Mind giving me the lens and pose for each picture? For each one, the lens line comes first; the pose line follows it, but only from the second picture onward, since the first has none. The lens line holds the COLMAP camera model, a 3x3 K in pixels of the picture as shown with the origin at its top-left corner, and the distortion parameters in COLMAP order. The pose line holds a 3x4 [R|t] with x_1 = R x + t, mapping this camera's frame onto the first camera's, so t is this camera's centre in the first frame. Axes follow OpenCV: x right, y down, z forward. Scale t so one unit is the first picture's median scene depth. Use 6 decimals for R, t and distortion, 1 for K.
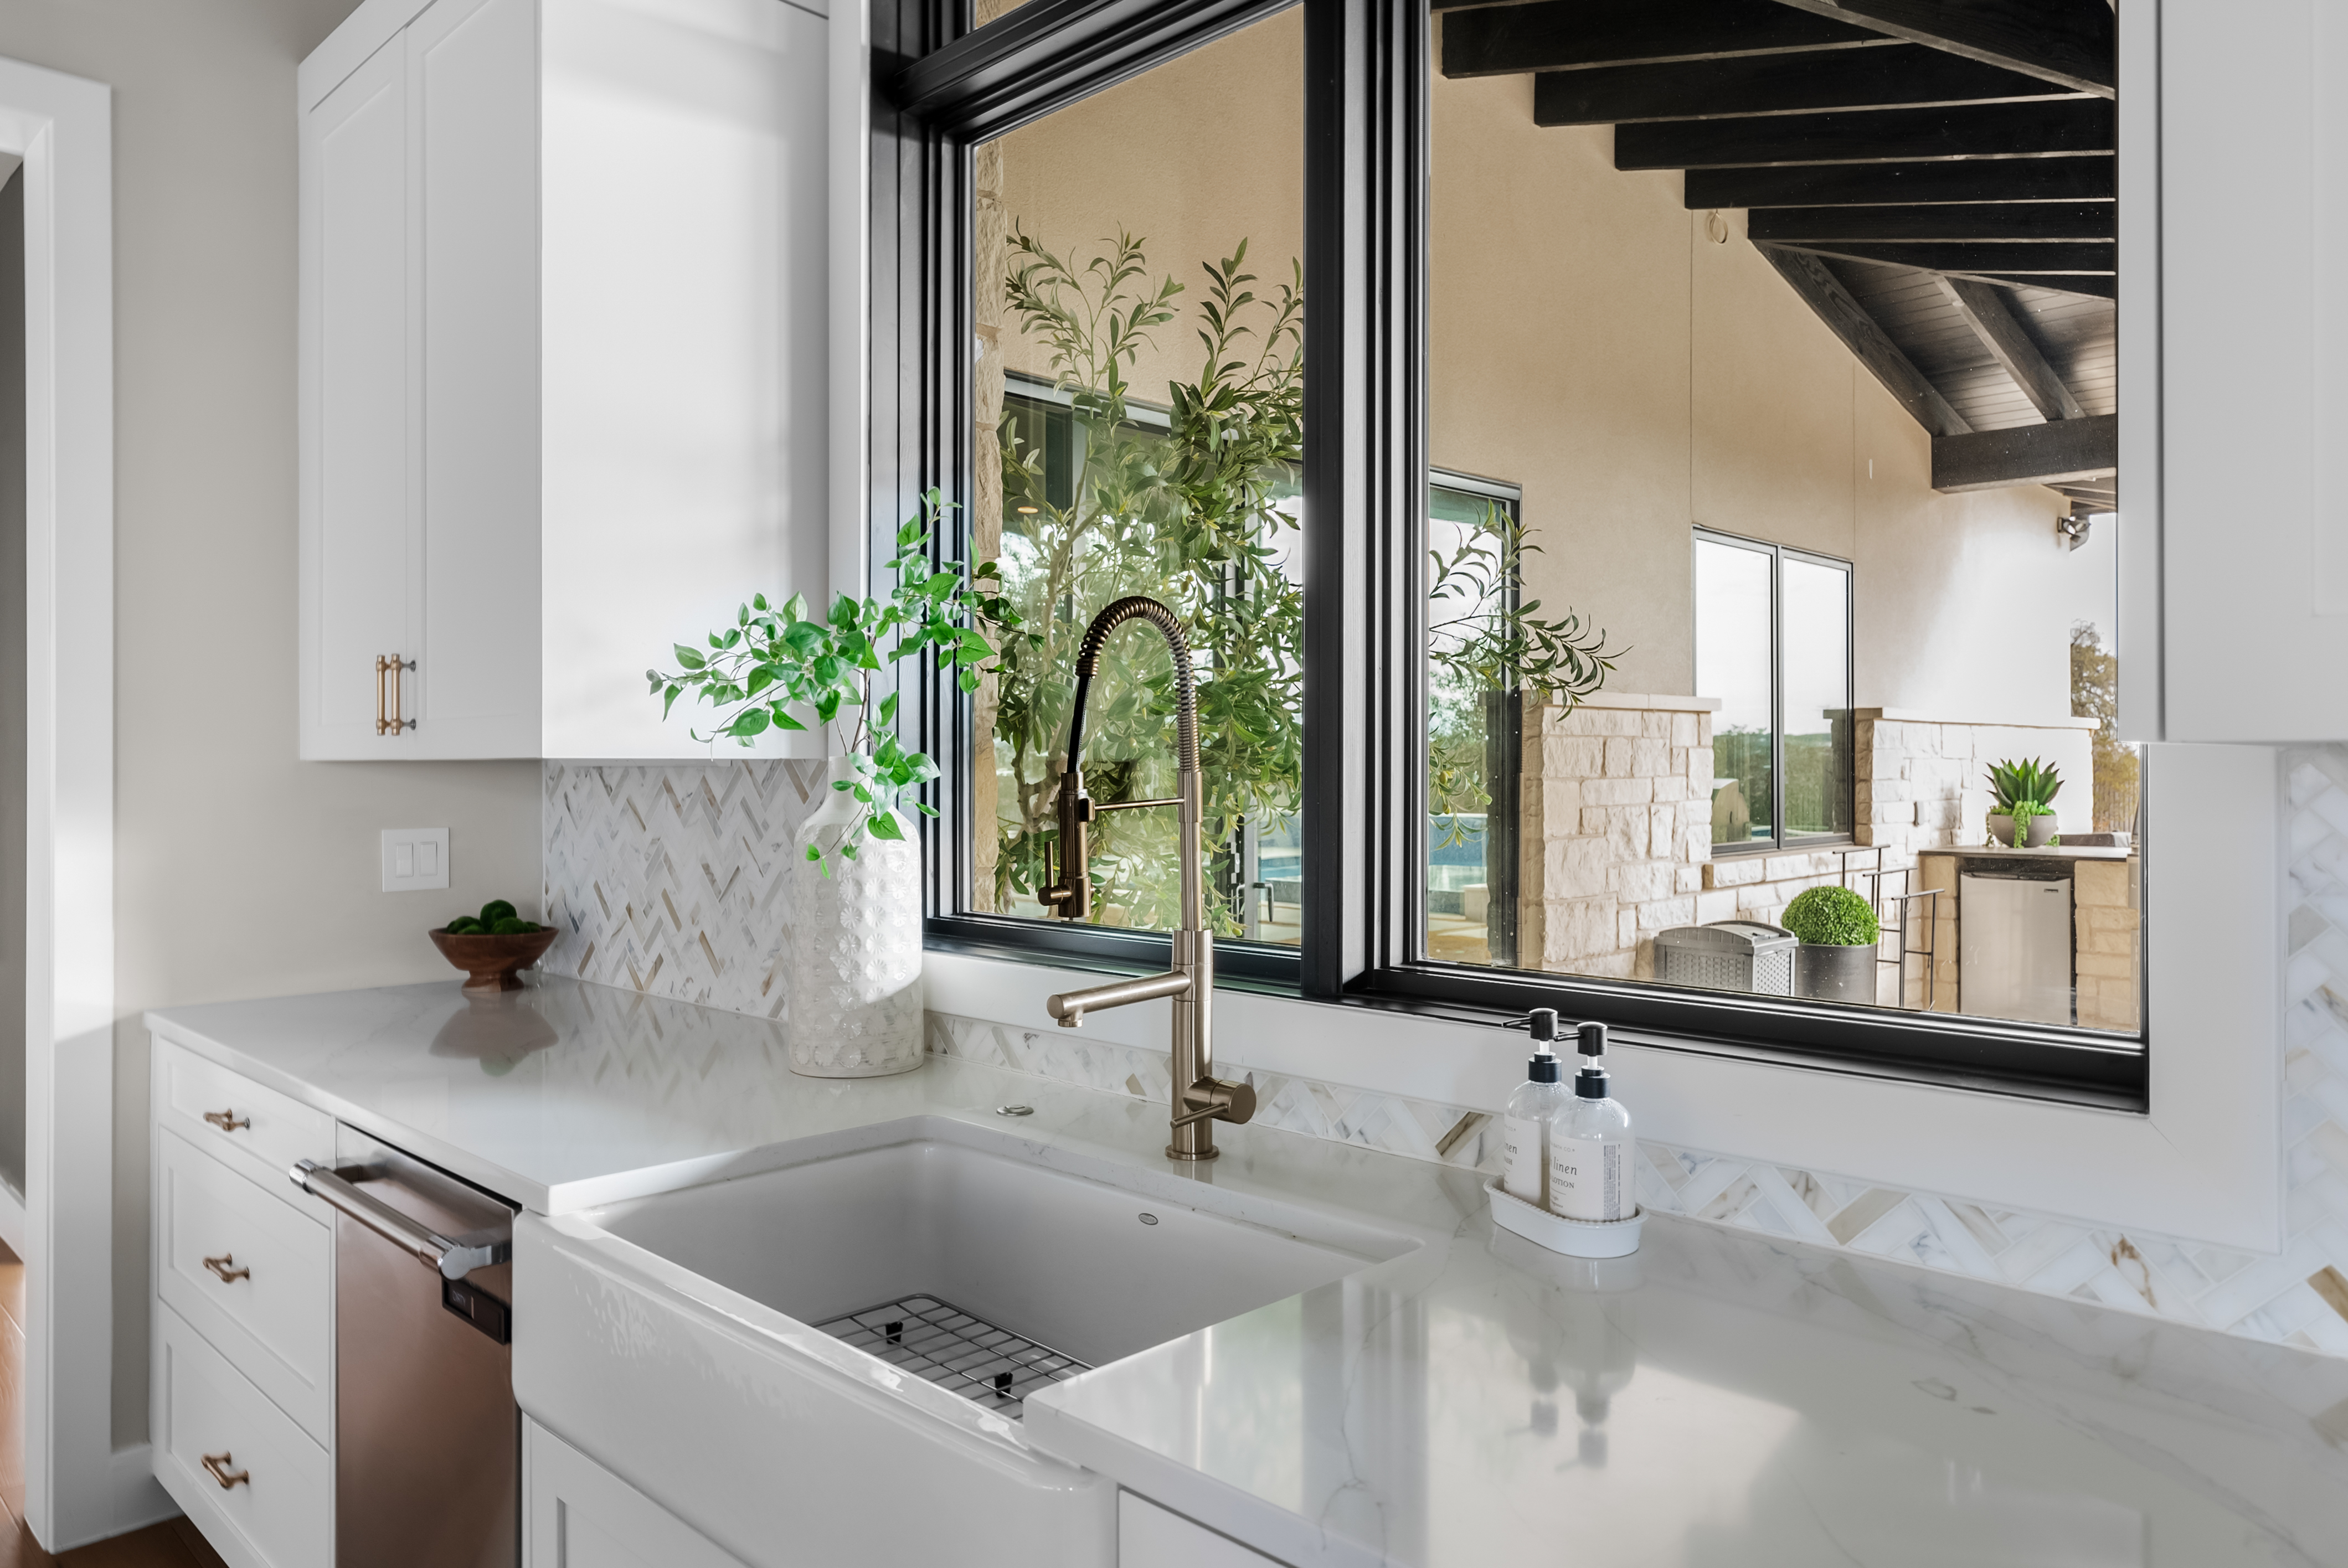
lens RADIAL K [[1566.3, 0, 1184.7], [0, 1566.3, 761.1], [0, 0, 1]] dist [0.004114, 0.000039]
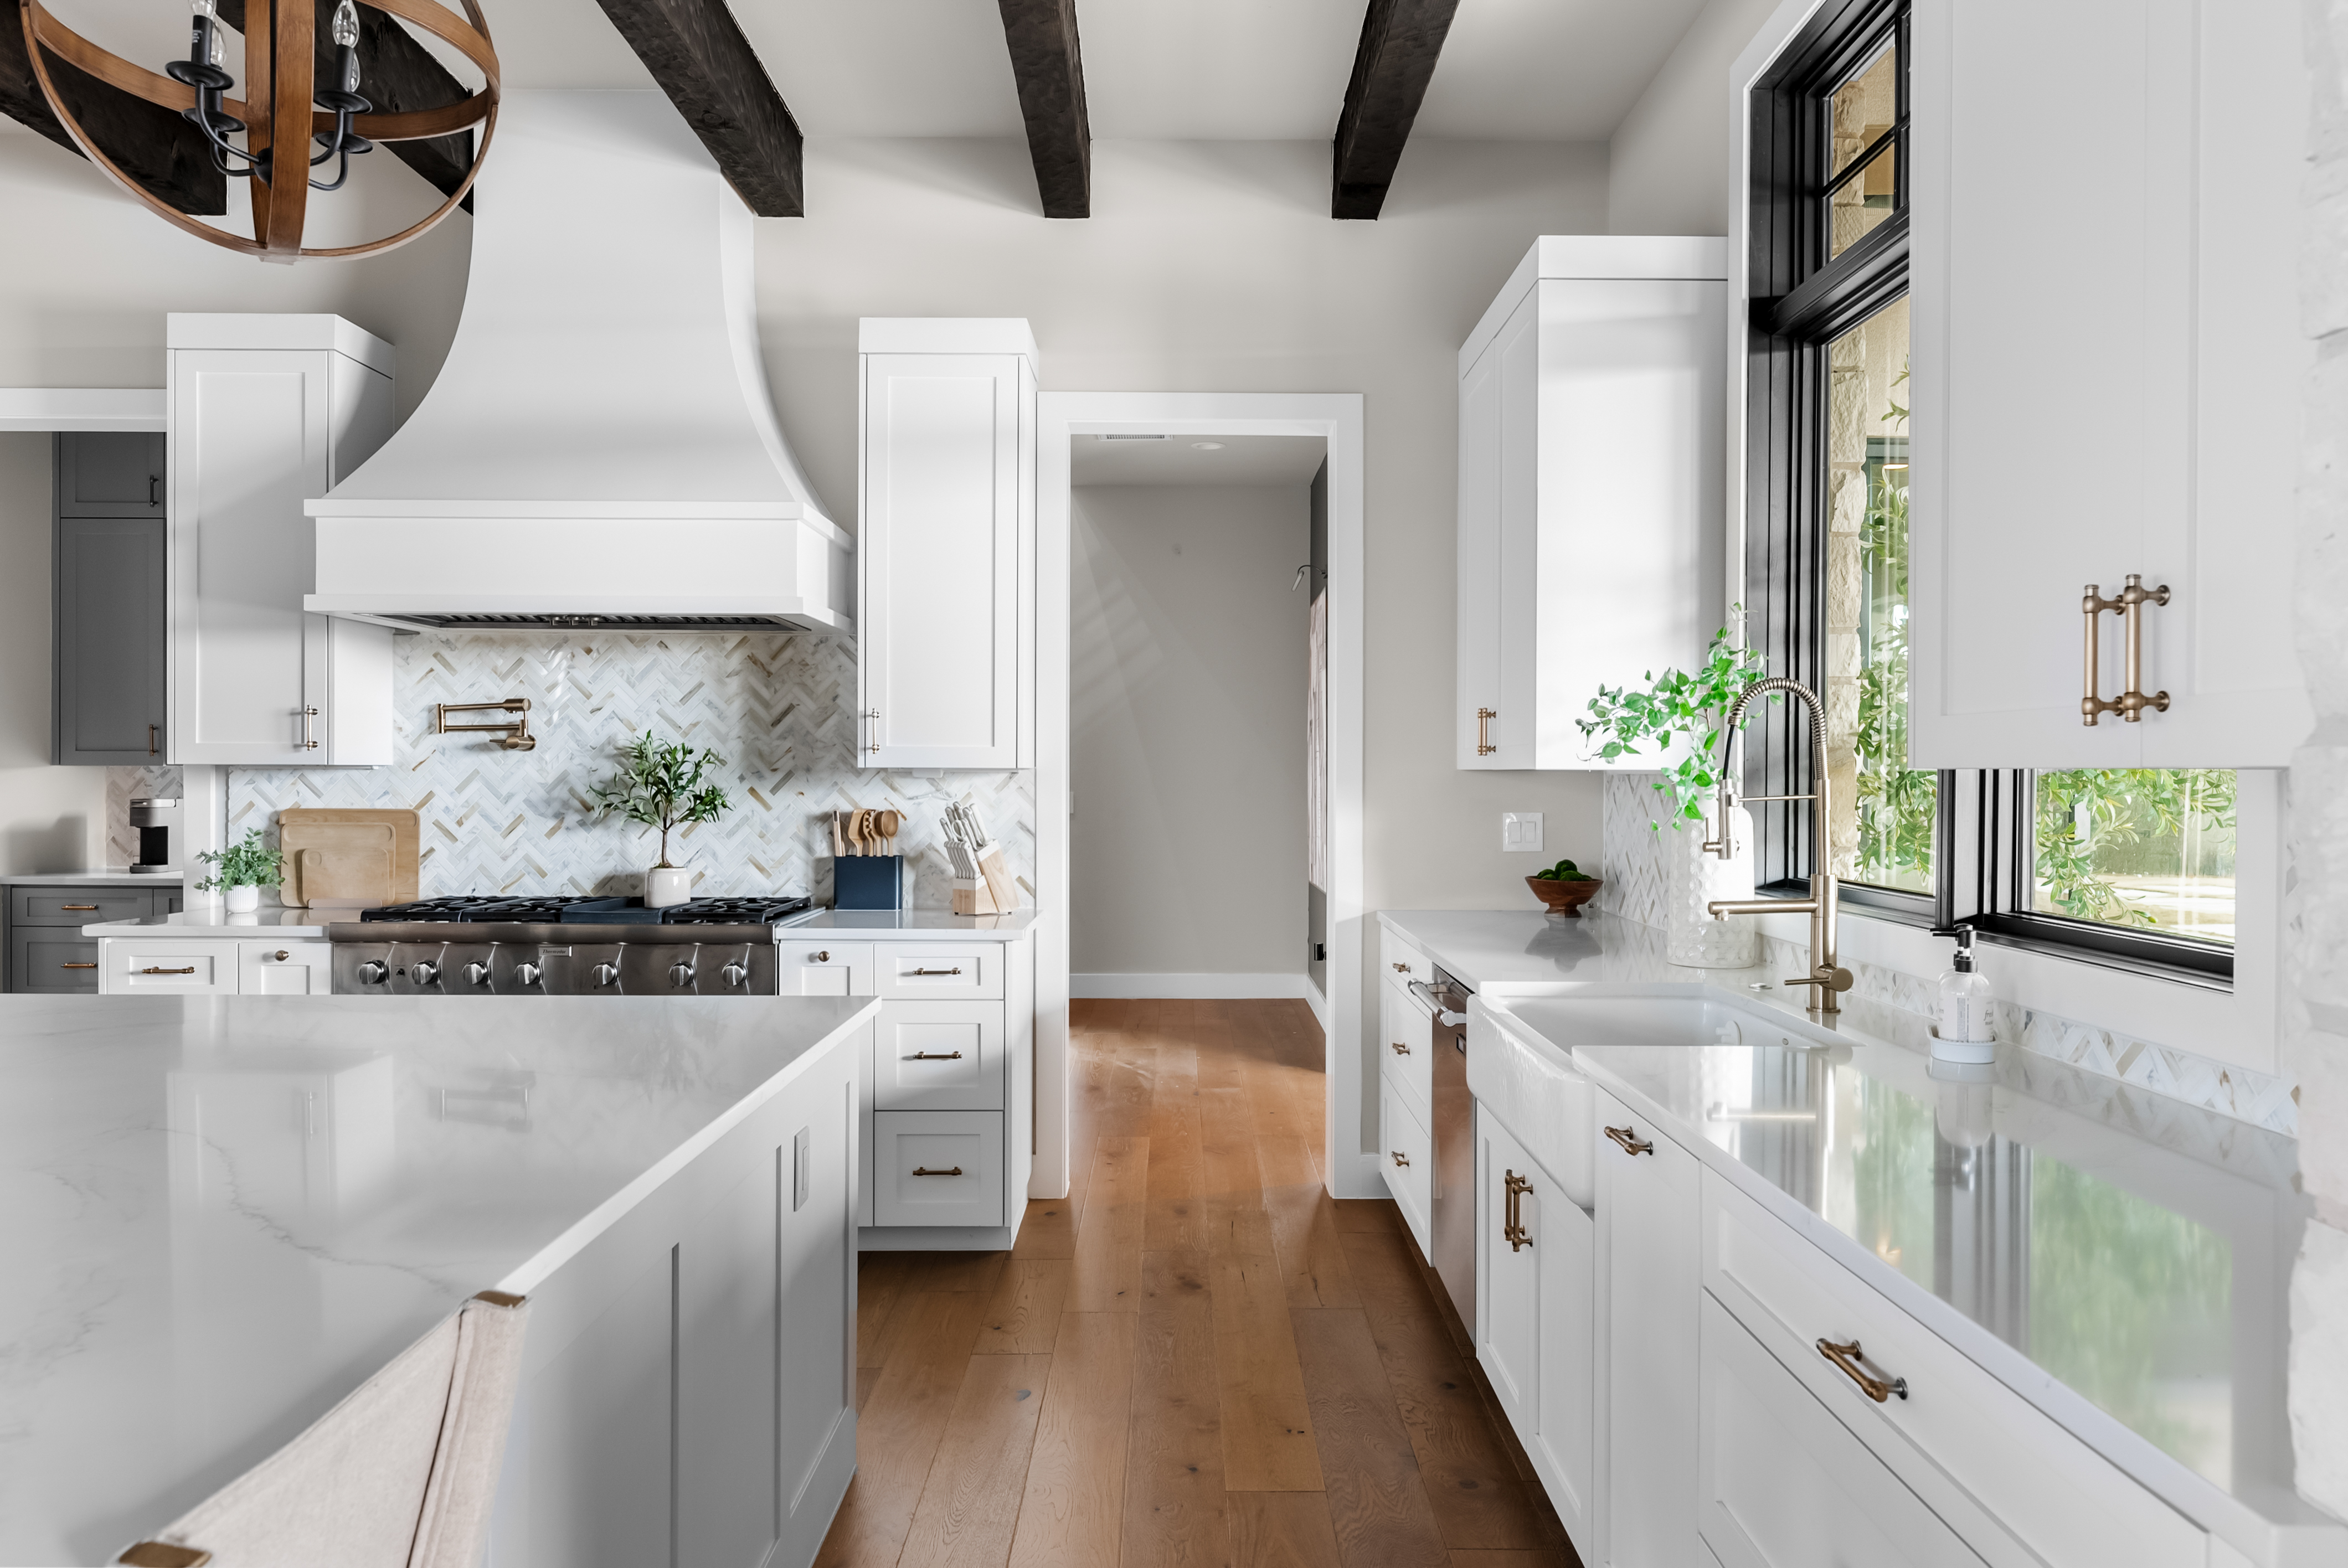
lens RADIAL K [[1573.0, 0, 1186.4], [0, 1573.0, 778.0], [0, 0, 1]] dist [0.001298, -0.000303]
pose [[0.706469, 0.007930, -0.707700, 0.501873], [-0.003377, 0.999964, 0.007833, -0.003995], [0.707736, -0.003144, 0.706470, -0.463450]]
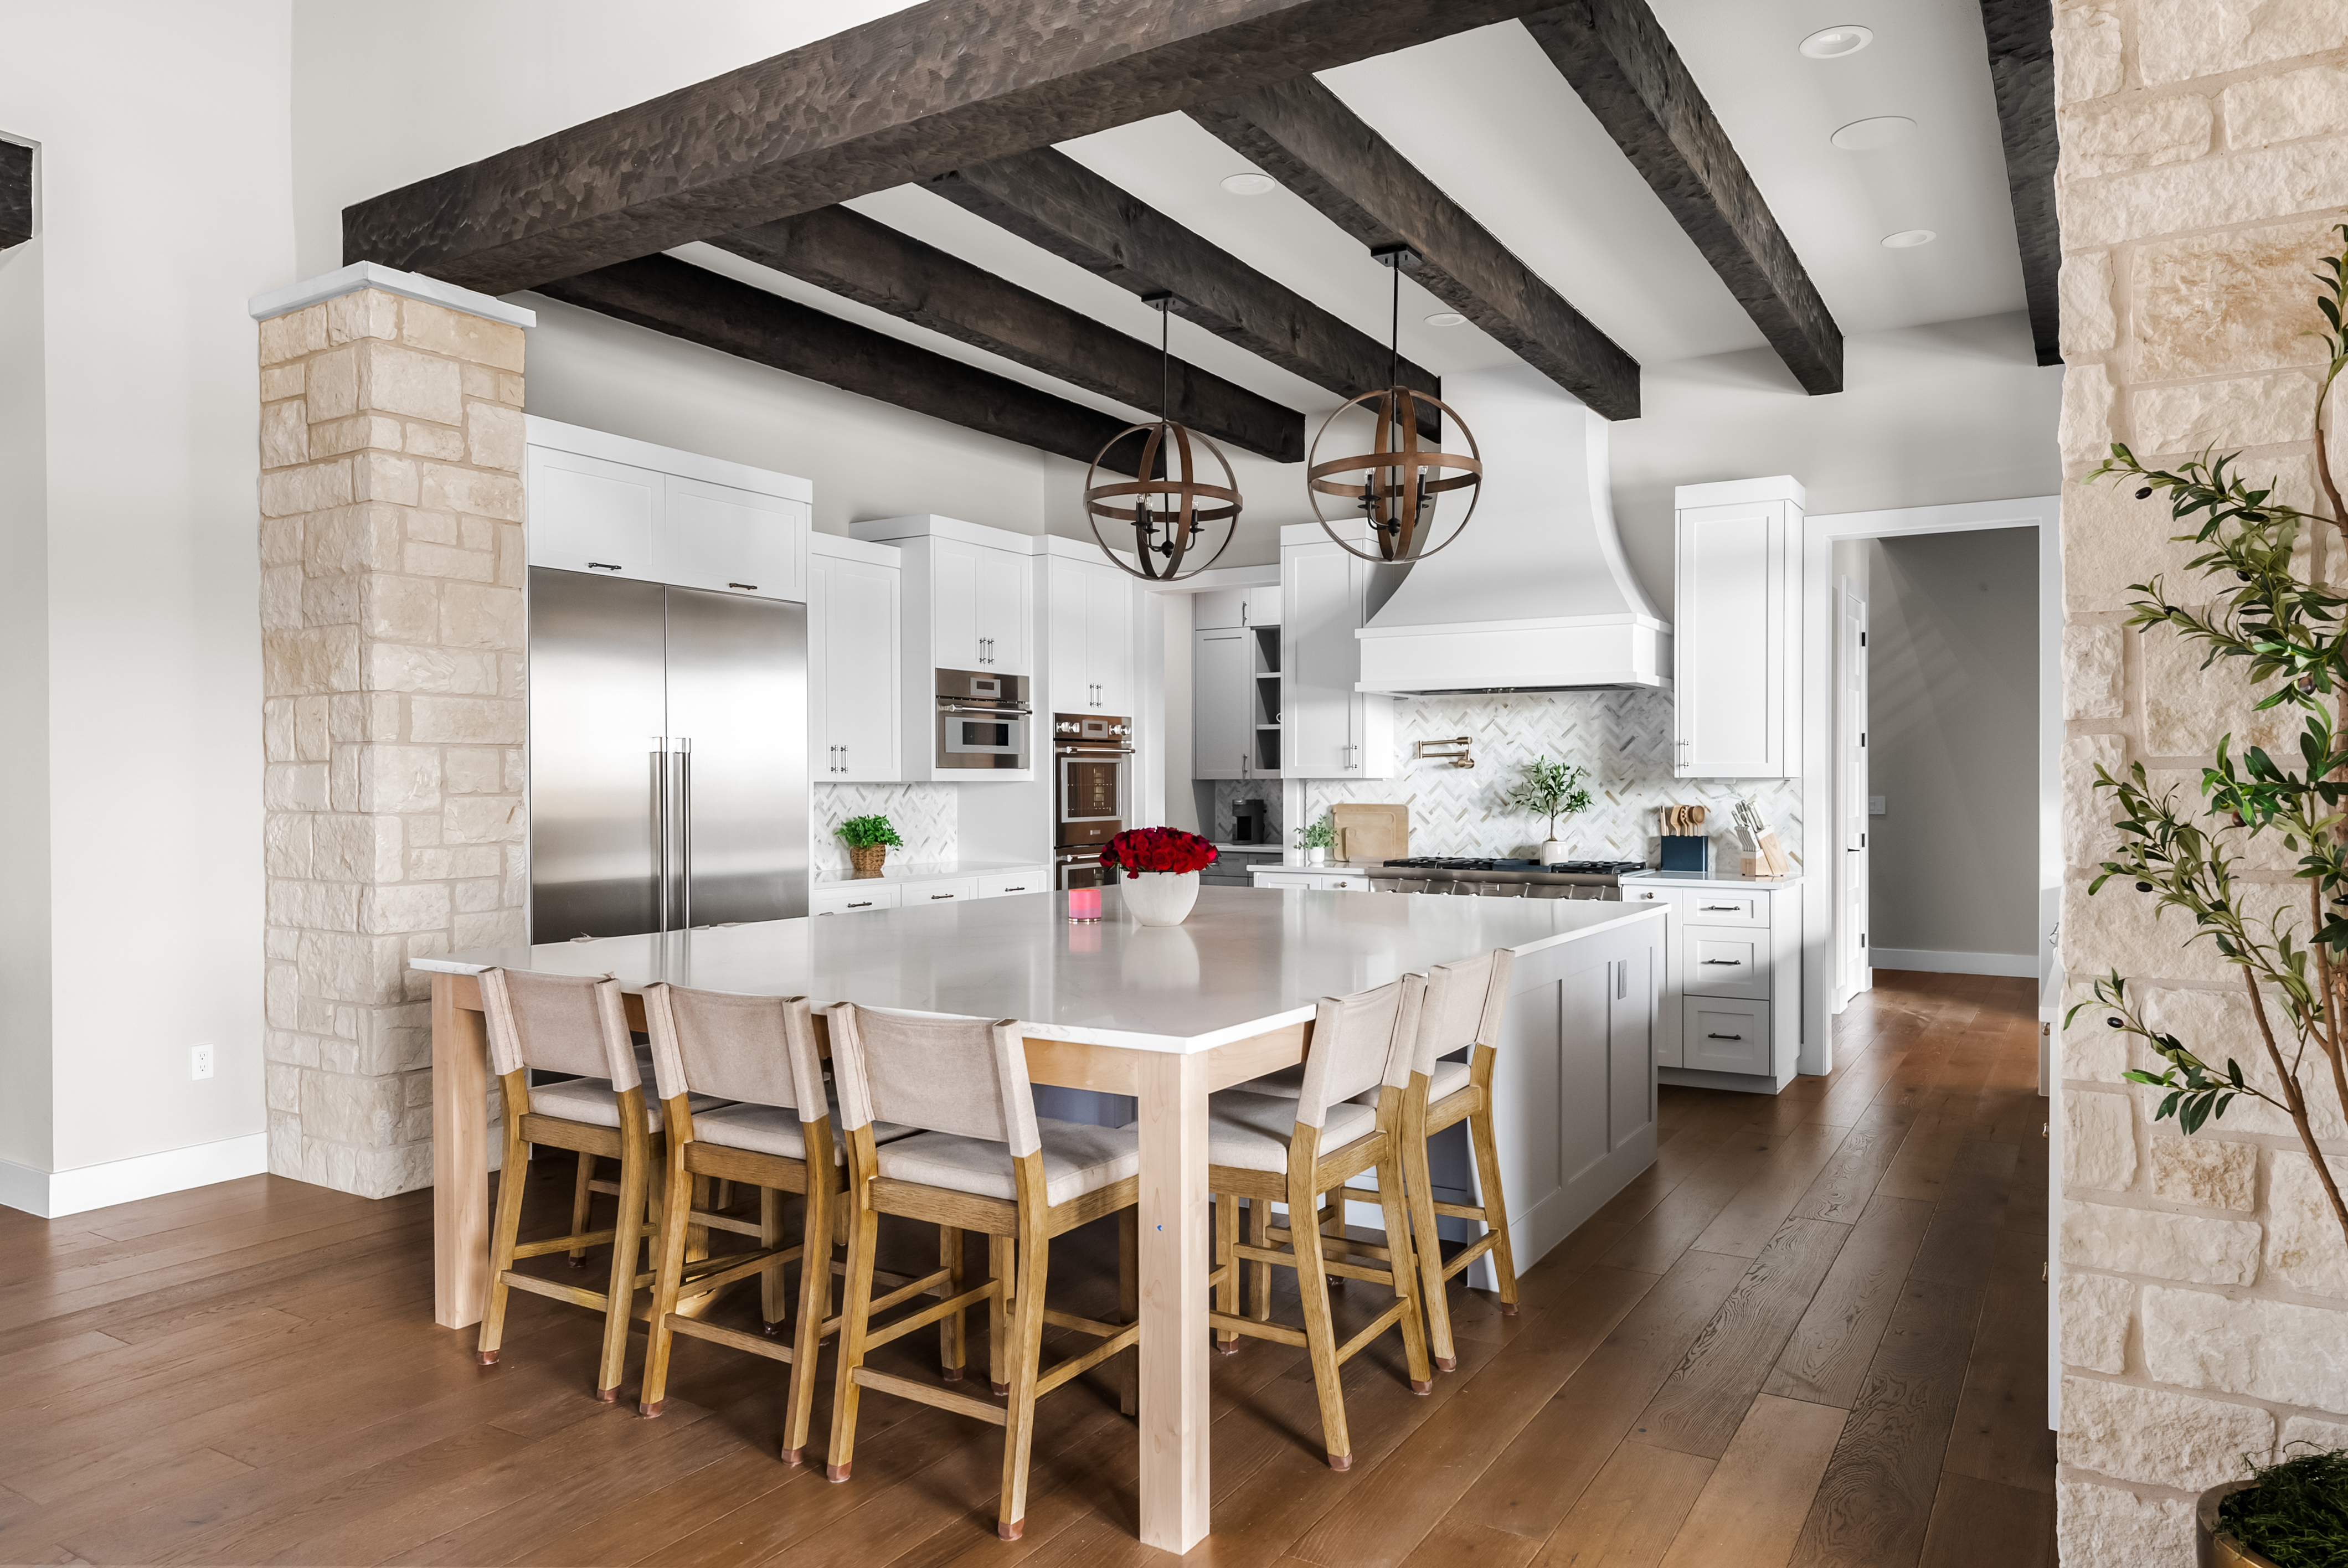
lens RADIAL K [[1514.1, 0, 1182.8], [0, 1514.1, 792.8], [0, 0, 1]] dist [0.003417, 0.000988]
pose [[0.226077, 0.009399, -0.974064, 1.419212], [0.003914, 0.999937, 0.010557, -0.005227], [0.974102, -0.006199, 0.226026, -0.933527]]
